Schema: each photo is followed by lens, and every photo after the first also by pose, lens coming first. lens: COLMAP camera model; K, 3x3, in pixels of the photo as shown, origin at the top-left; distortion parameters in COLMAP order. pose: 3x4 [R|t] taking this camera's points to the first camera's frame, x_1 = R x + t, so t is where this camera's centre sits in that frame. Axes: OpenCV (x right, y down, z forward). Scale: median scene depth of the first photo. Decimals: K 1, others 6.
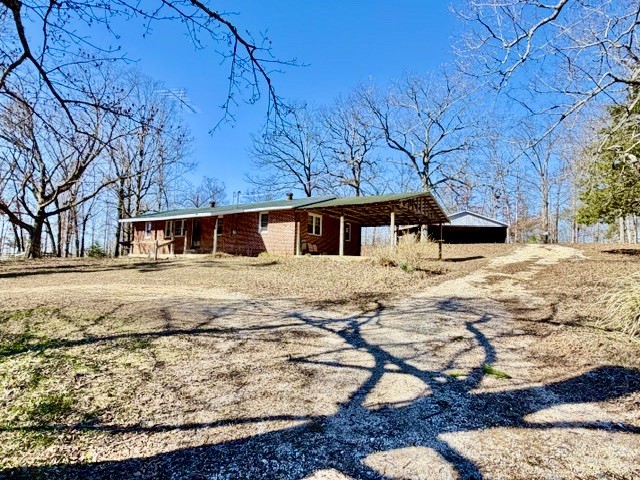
lens RADIAL K [[254.8, 0, 320.0], [0, 254.8, 240.0], [0, 0, 1]] dist [-0.001154, 0.000163]
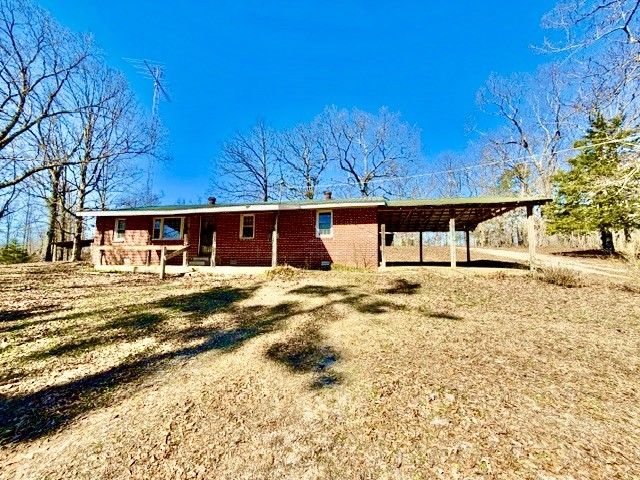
lens RADIAL K [[200.2, 0, 320.0], [0, 200.2, 240.0], [0, 0, 1]] dist [-0.000134, 0.000032]
pose [[0.963582, 0.013393, 0.267078, -0.281228], [-0.010572, 0.999872, -0.011999, -0.008443], [-0.267205, 0.008739, 0.963600, 0.300706]]
